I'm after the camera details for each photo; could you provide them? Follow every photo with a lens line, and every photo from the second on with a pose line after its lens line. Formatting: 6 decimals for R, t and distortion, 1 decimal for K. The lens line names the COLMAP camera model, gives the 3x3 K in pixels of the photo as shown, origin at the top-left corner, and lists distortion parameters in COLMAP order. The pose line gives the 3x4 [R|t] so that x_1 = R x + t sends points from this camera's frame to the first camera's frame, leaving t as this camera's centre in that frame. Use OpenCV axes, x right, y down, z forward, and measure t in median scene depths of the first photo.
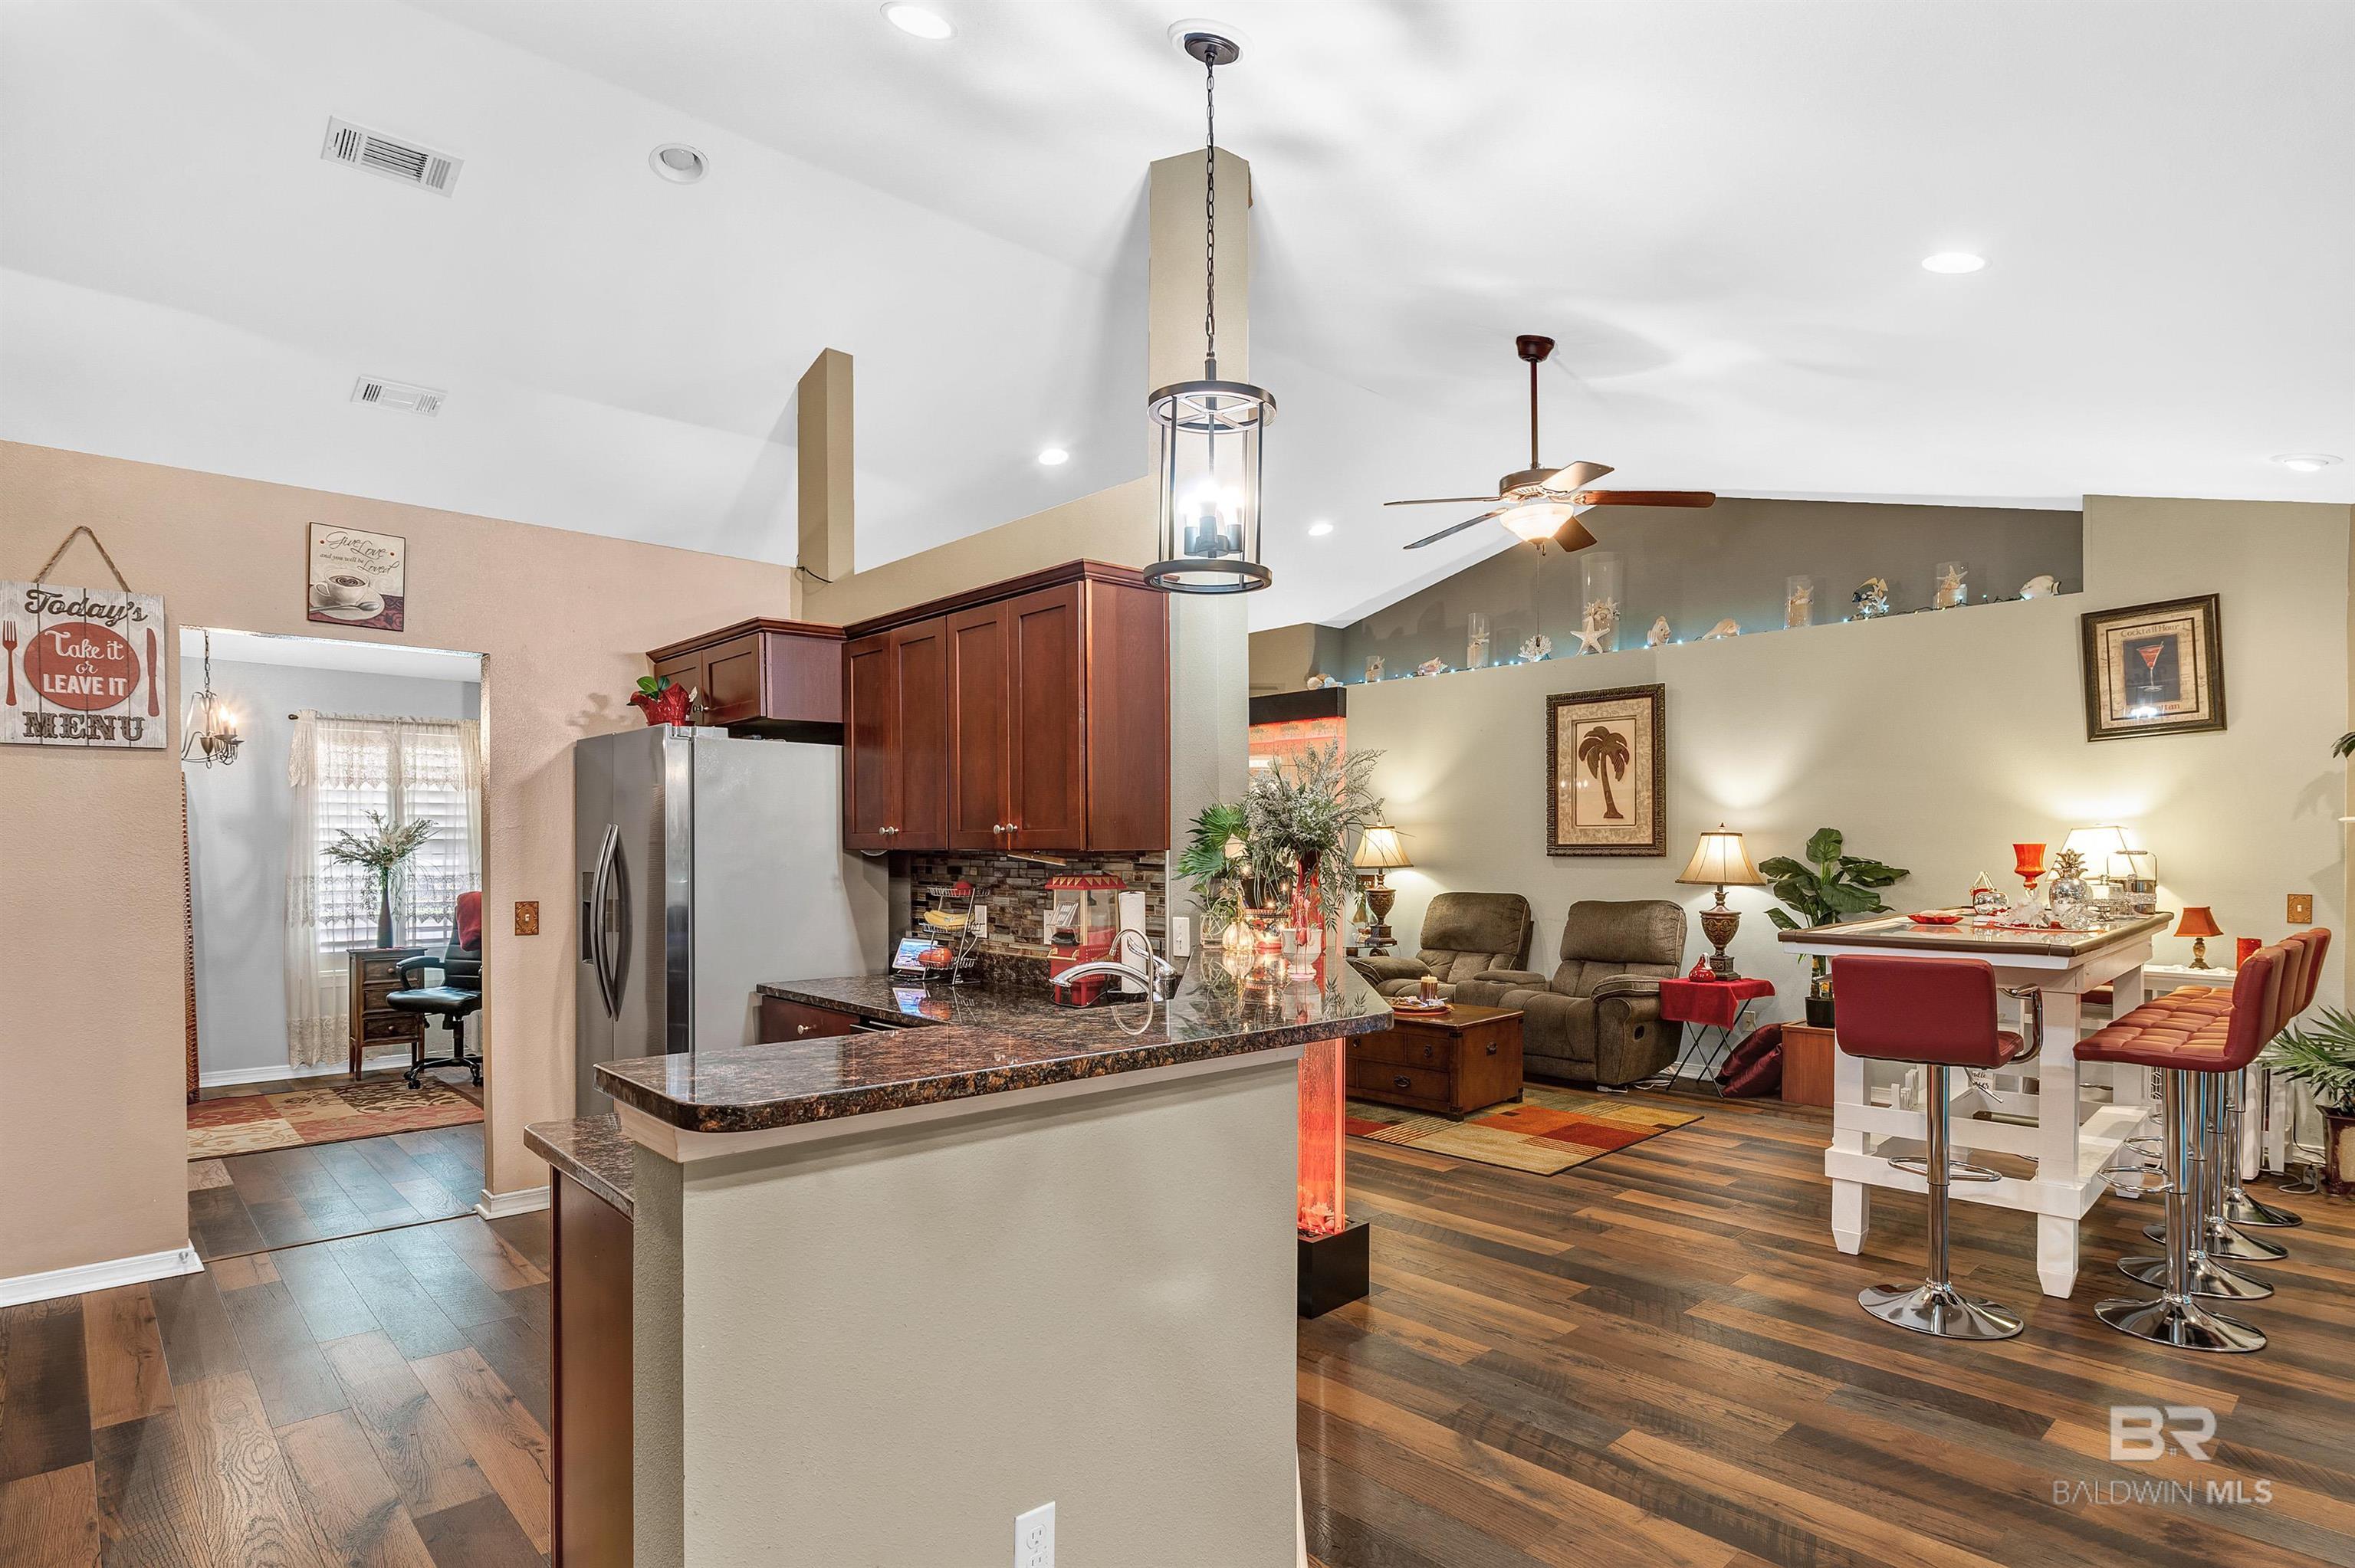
lens RADIAL K [[1238.3, 0, 1170.4], [0, 1238.3, 845.8], [0, 0, 1]] dist [-0.000135, -0.000400]
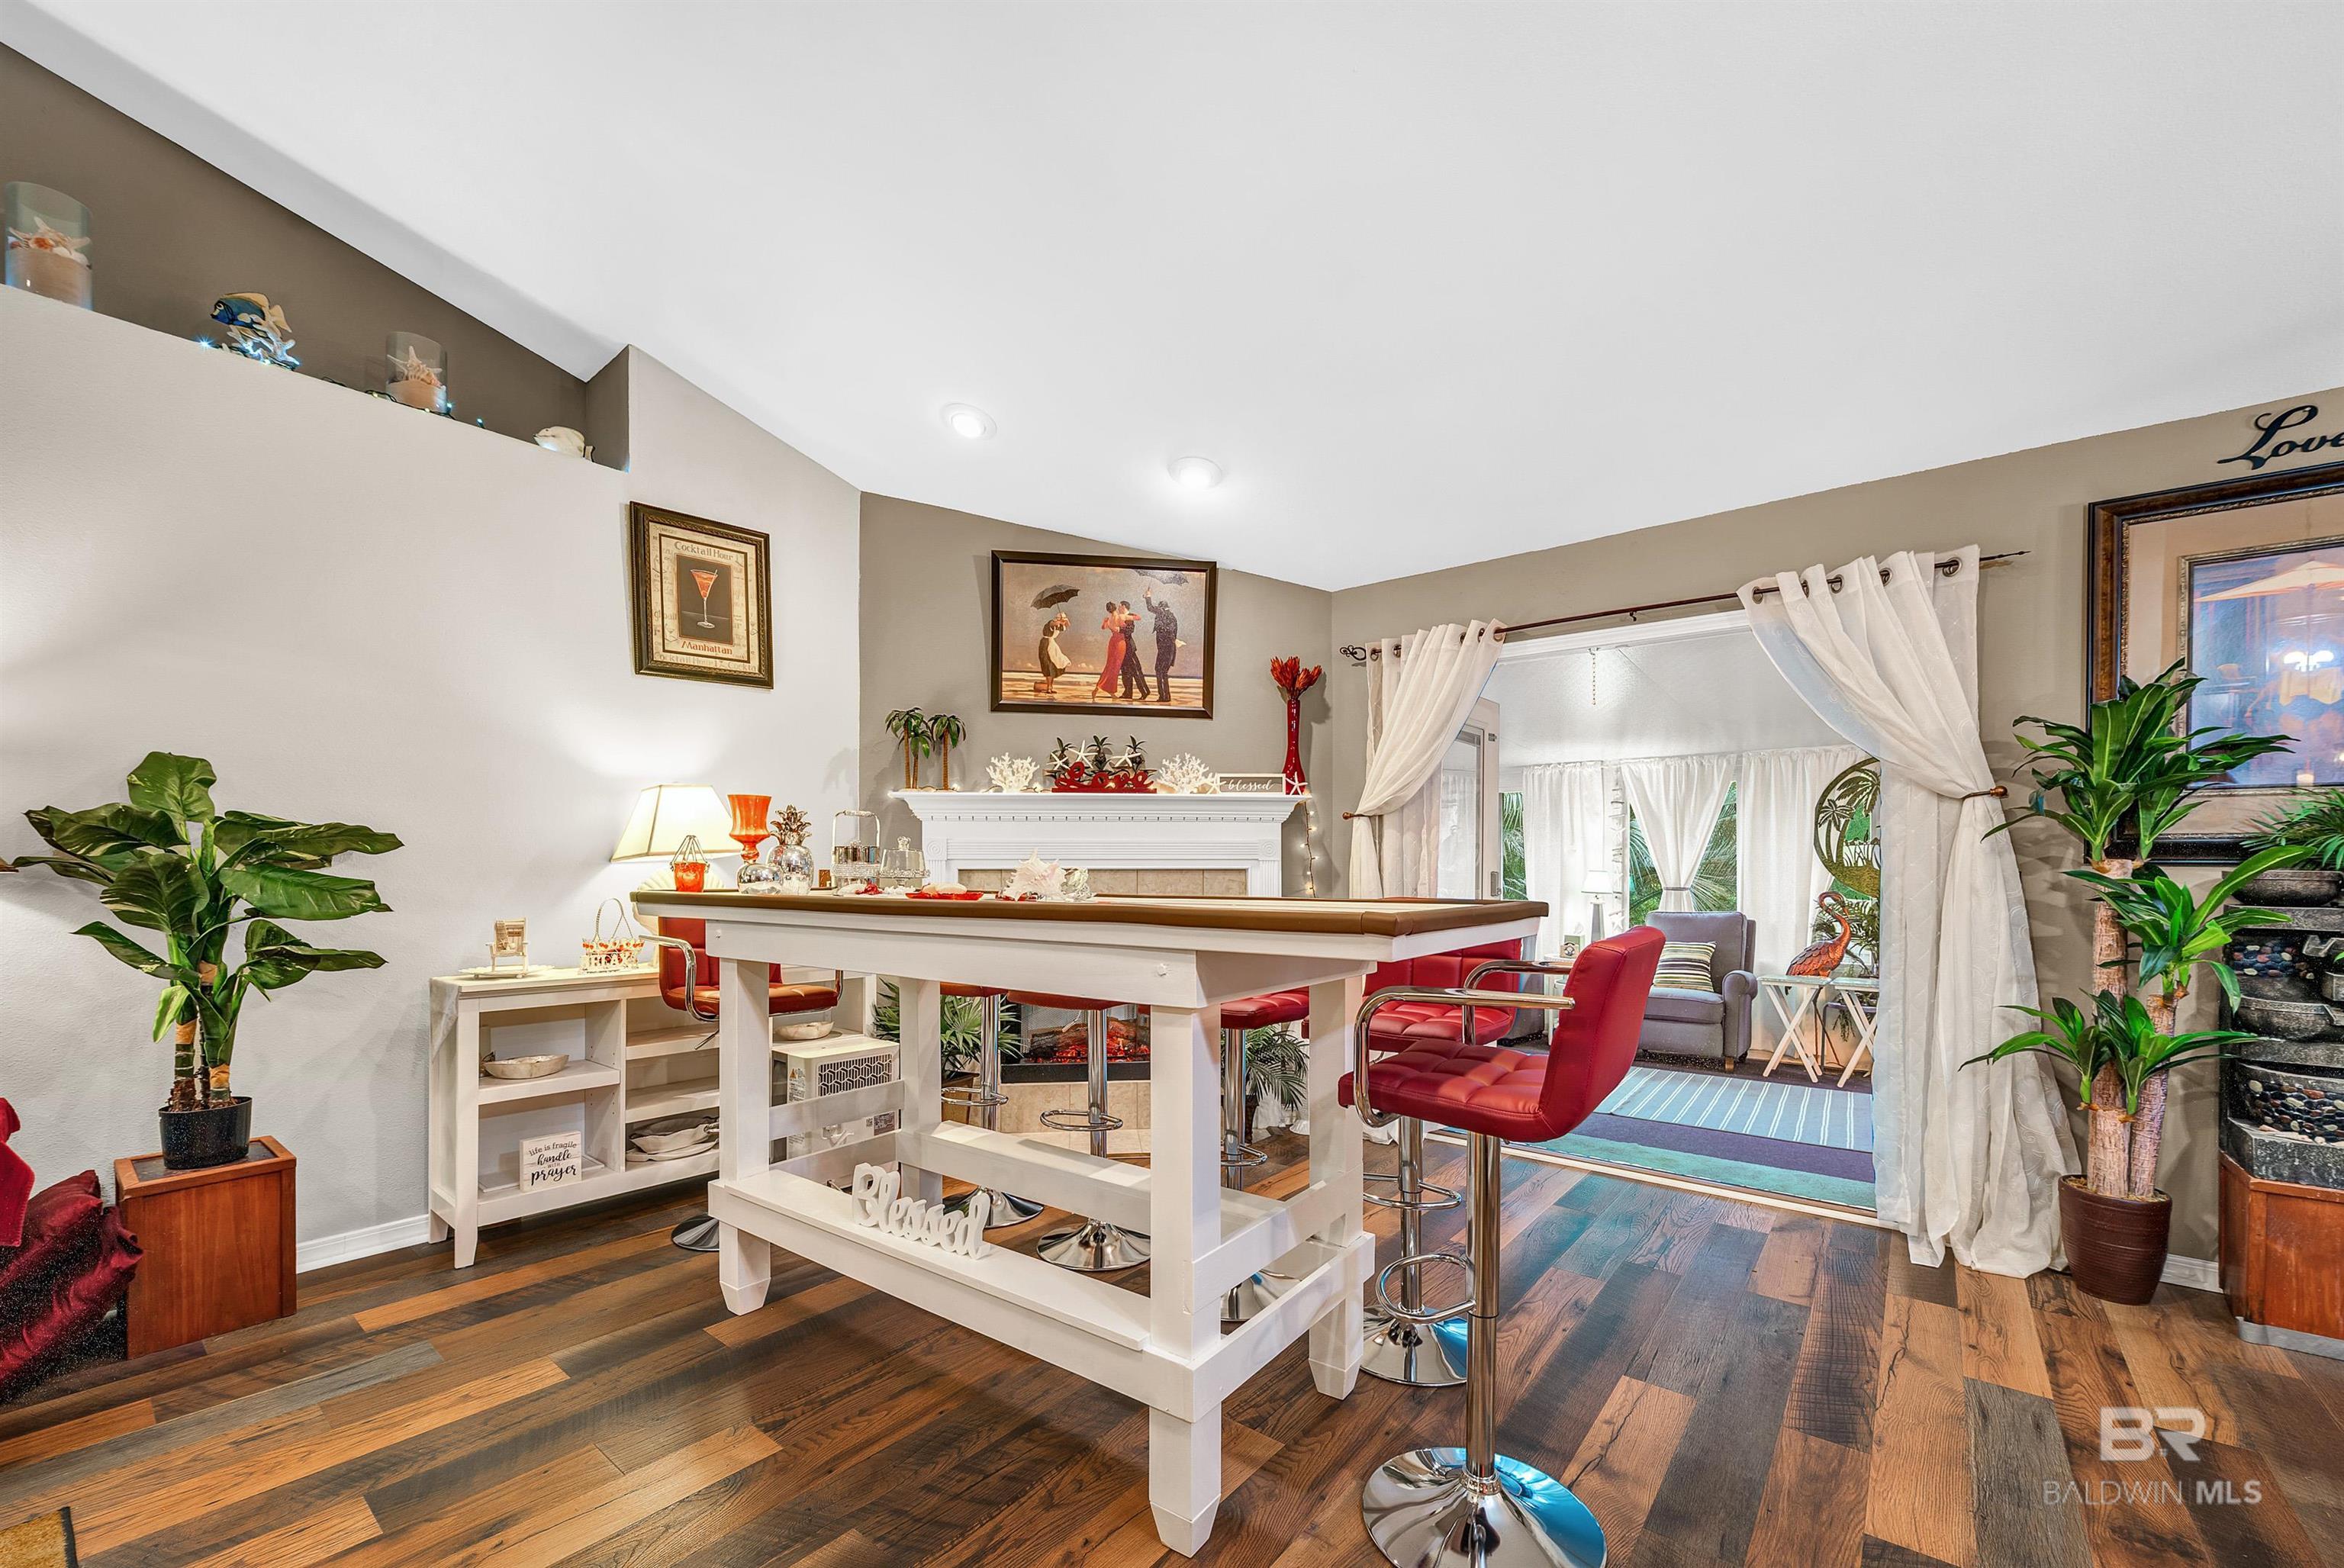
lens RADIAL K [[939.0, 0, 1173.4], [0, 939.0, 874.5], [0, 0, 1]] dist [-0.002673, -0.000491]
pose [[-0.157078, -0.003810, 0.987579, 0.095450], [-0.000333, 0.999993, 0.003804, 0.028980], [-0.987586, 0.000269, -0.157078, 0.602897]]
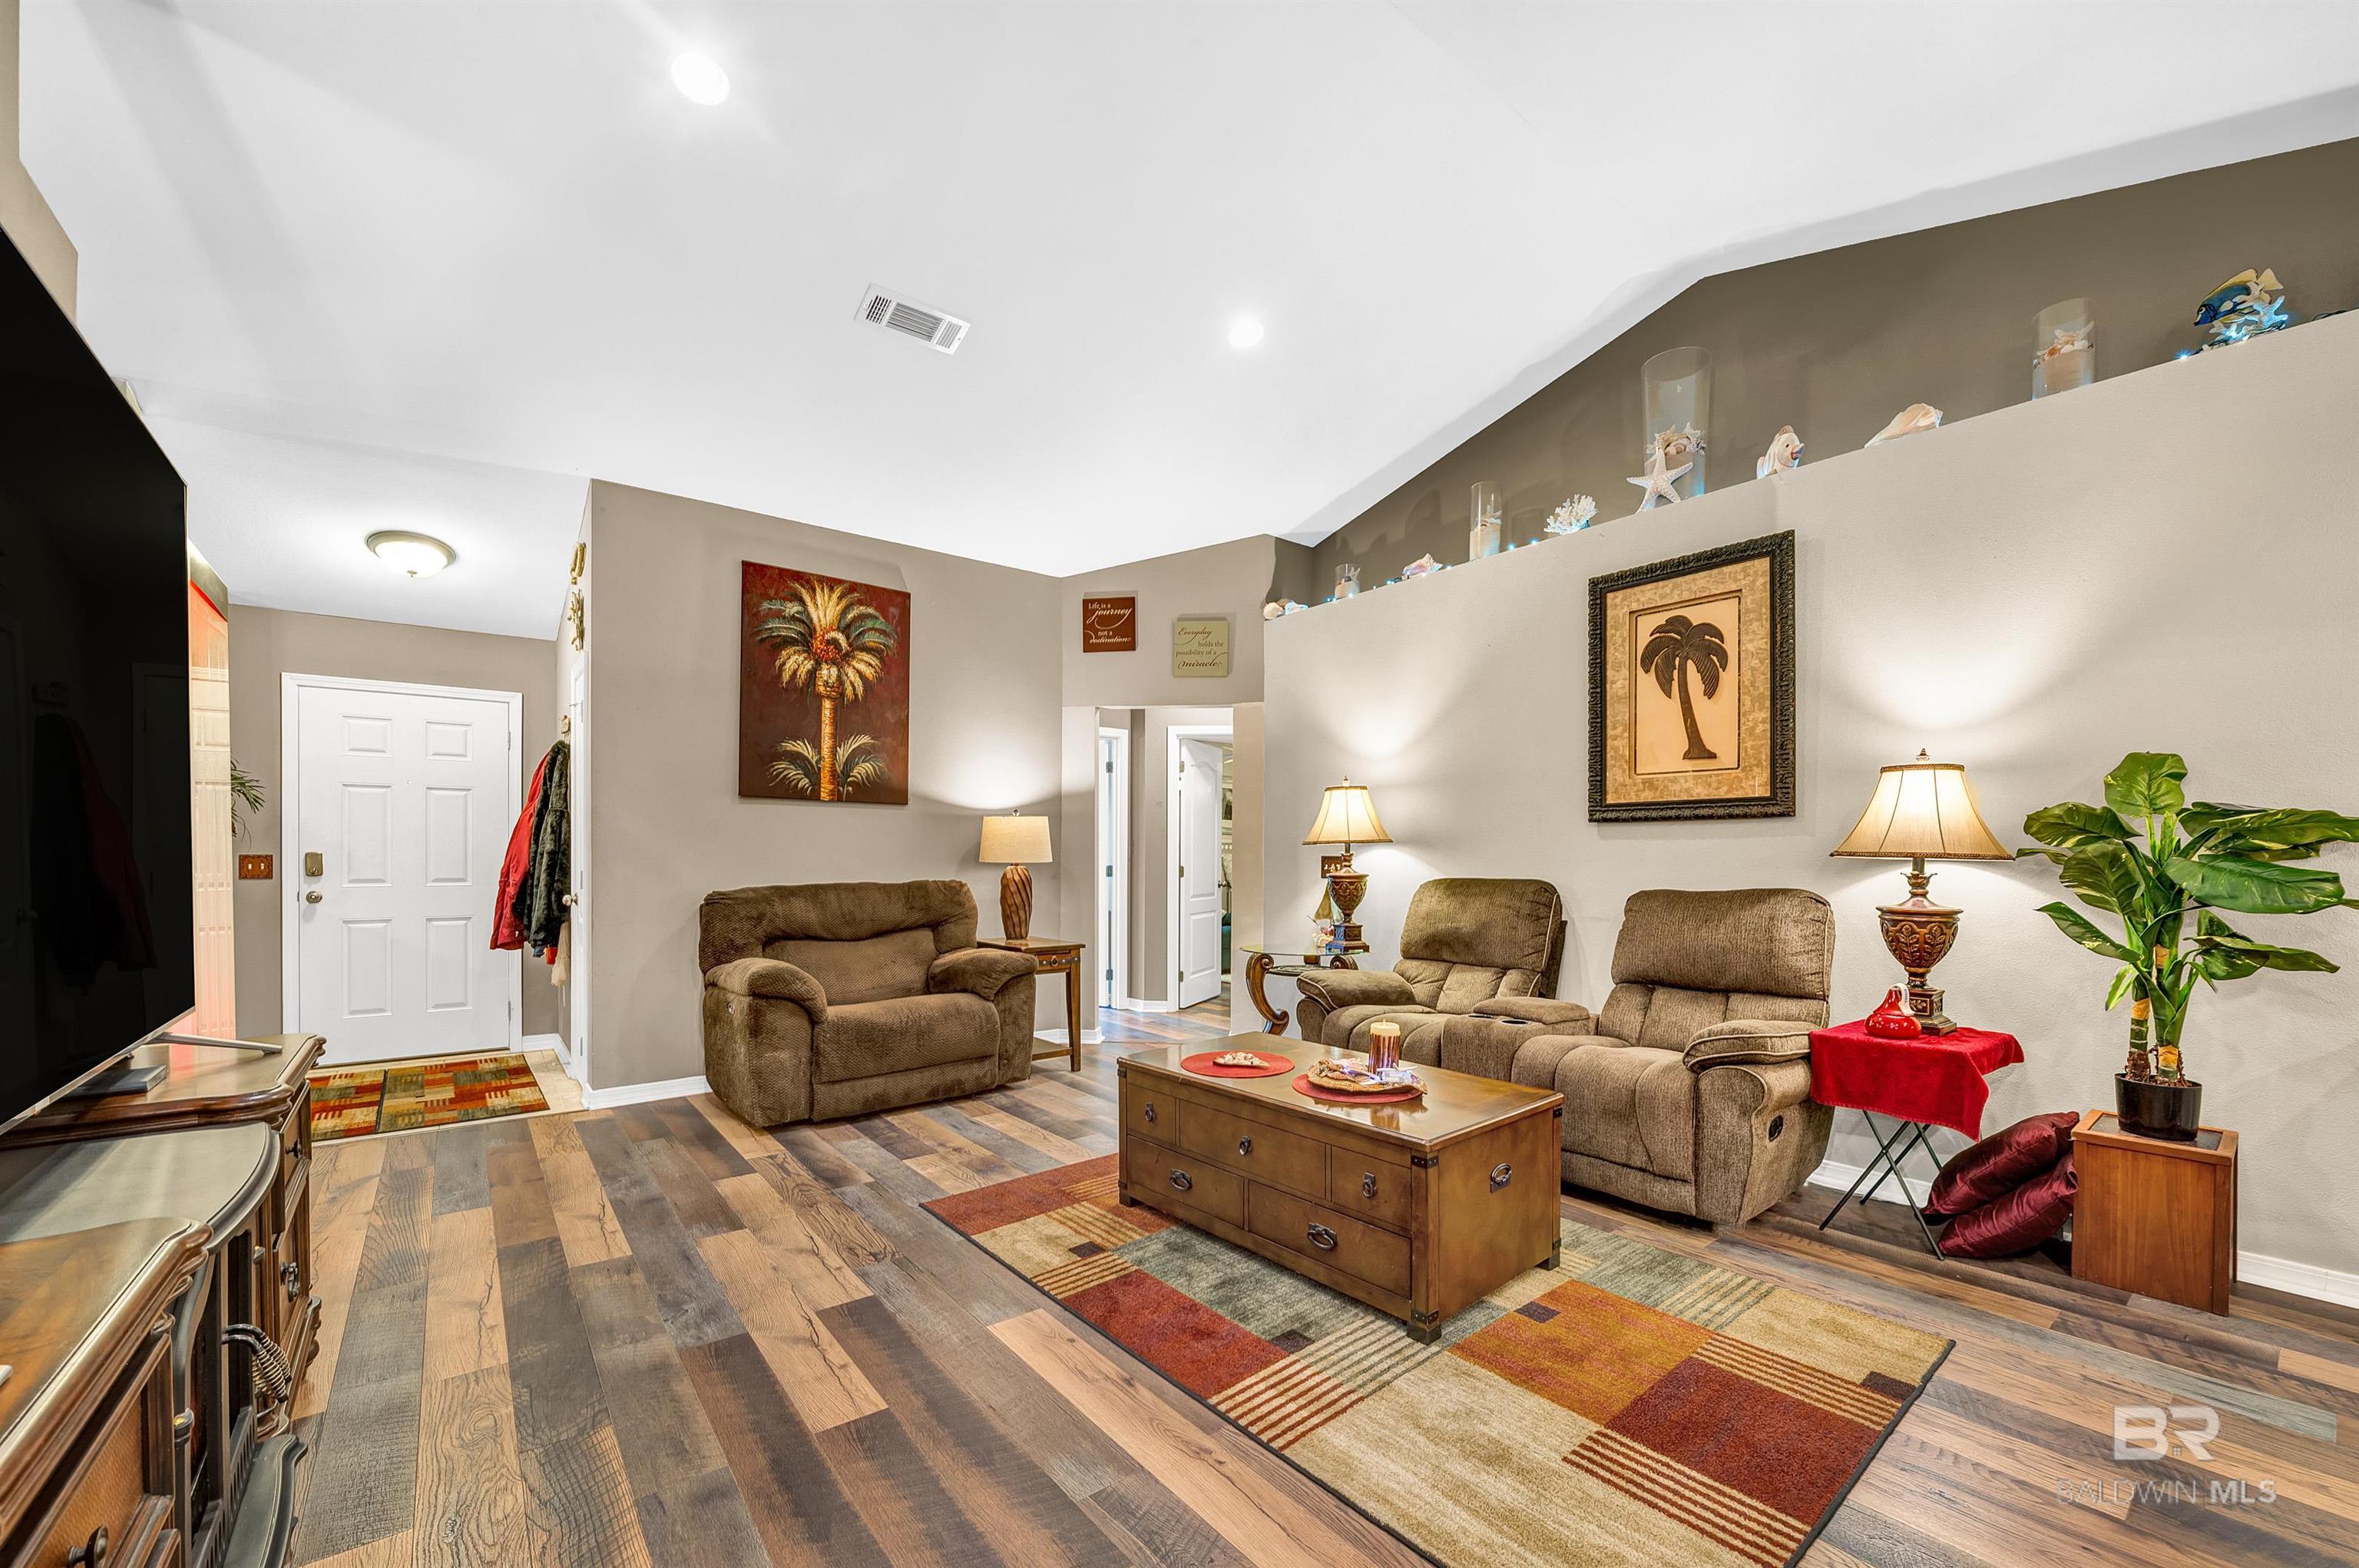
lens RADIAL K [[939.9, 0, 1199.4], [0, 939.9, 857.8], [0, 0, 1]] dist [-0.006060, -0.000290]
pose [[0.998157, 0.003343, -0.060588, 0.135749], [-0.003197, 0.999992, 0.002509, 0.028377], [0.060596, -0.002310, 0.998160, 0.519938]]
